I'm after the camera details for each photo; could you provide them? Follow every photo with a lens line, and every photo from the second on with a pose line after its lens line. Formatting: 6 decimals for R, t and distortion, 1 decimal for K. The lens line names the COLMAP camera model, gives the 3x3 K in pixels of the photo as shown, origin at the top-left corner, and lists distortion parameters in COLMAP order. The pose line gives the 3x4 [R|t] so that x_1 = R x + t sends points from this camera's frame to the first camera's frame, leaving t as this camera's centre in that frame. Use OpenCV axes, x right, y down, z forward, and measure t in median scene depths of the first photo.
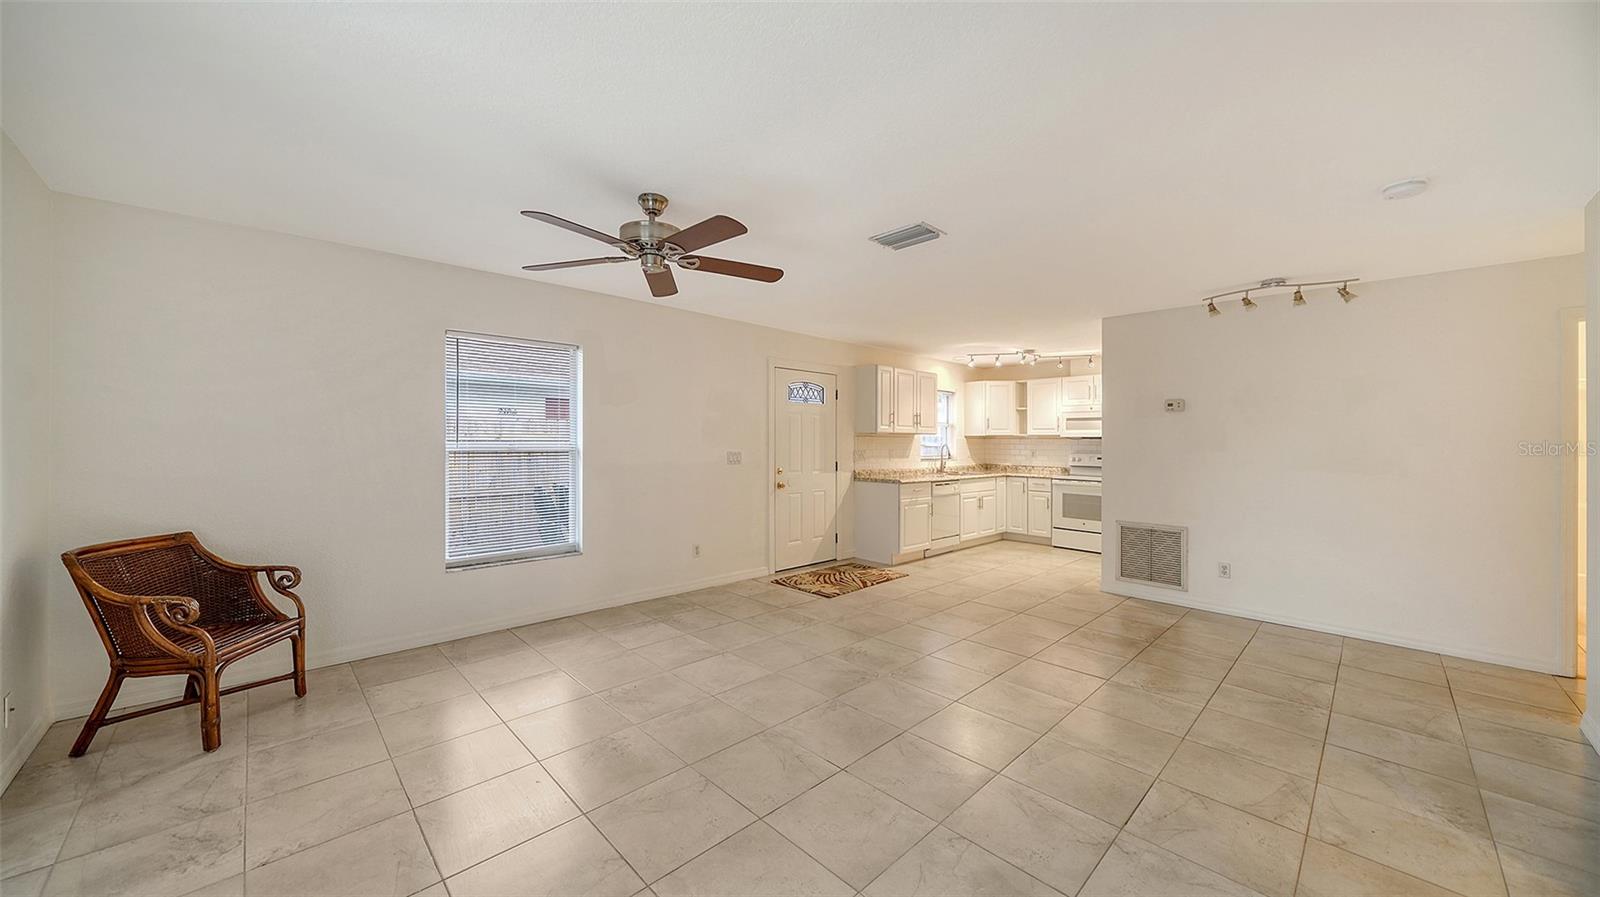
lens RADIAL K [[559.6, 0, 789.7], [0, 559.6, 444.3], [0, 0, 1]] dist [-0.000360, -0.000056]
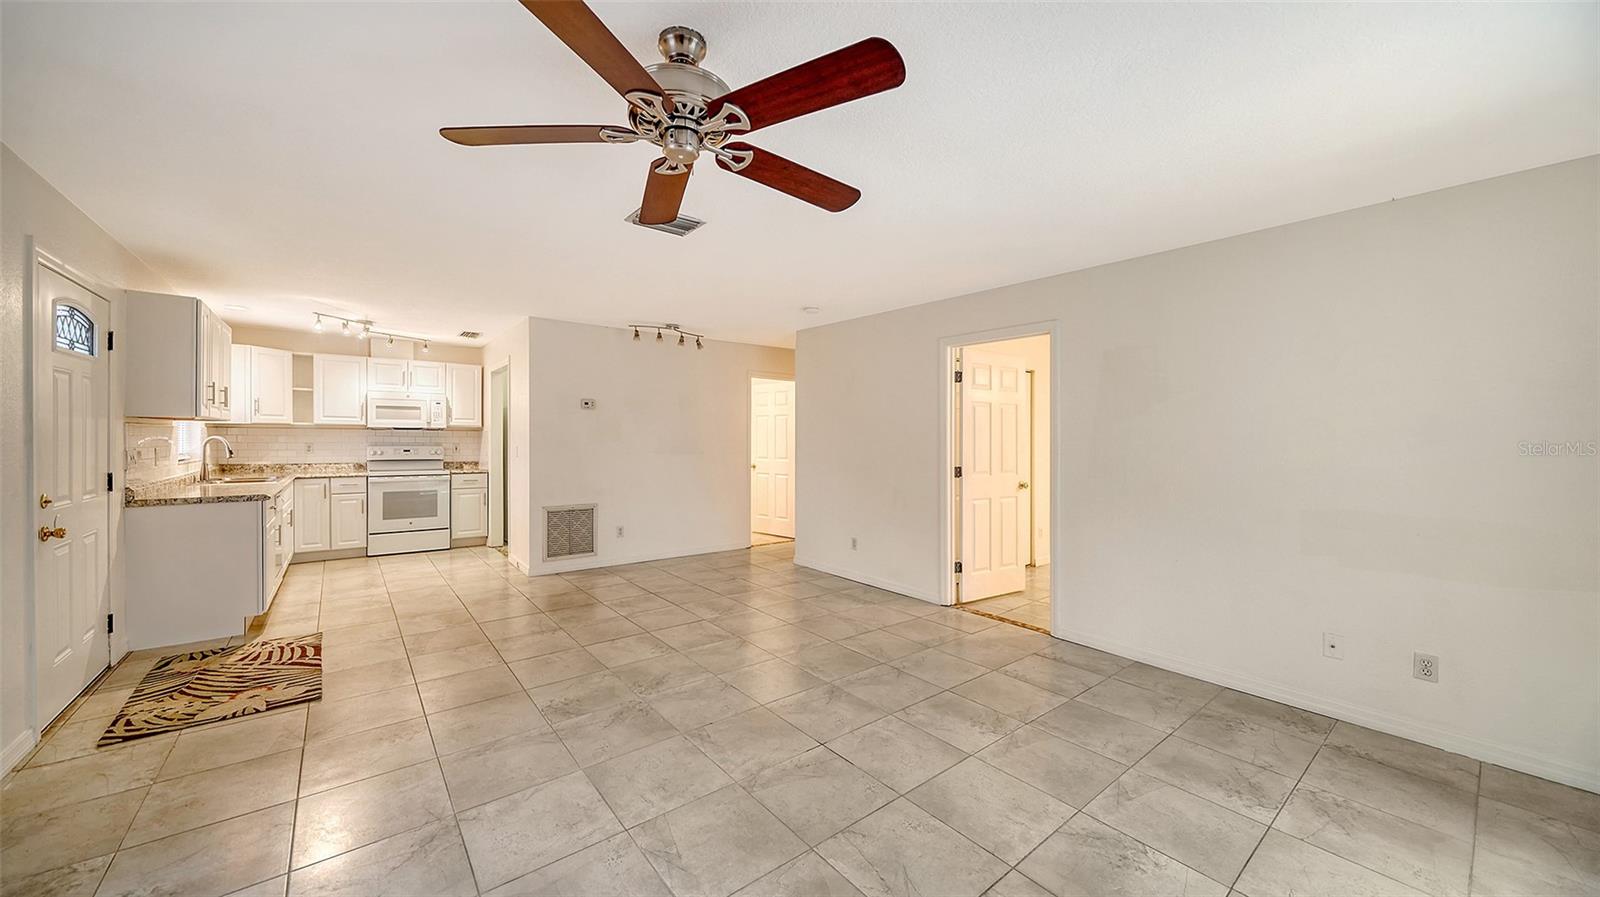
lens RADIAL K [[565.2, 0, 766.3], [0, 565.2, 435.9], [0, 0, 1]] dist [-0.000782, -0.000170]
pose [[0.116192, -0.004805, 0.993215, -0.455912], [-0.001465, 0.999986, 0.005009, -0.007087], [-0.993226, -0.002037, 0.116184, 0.452254]]
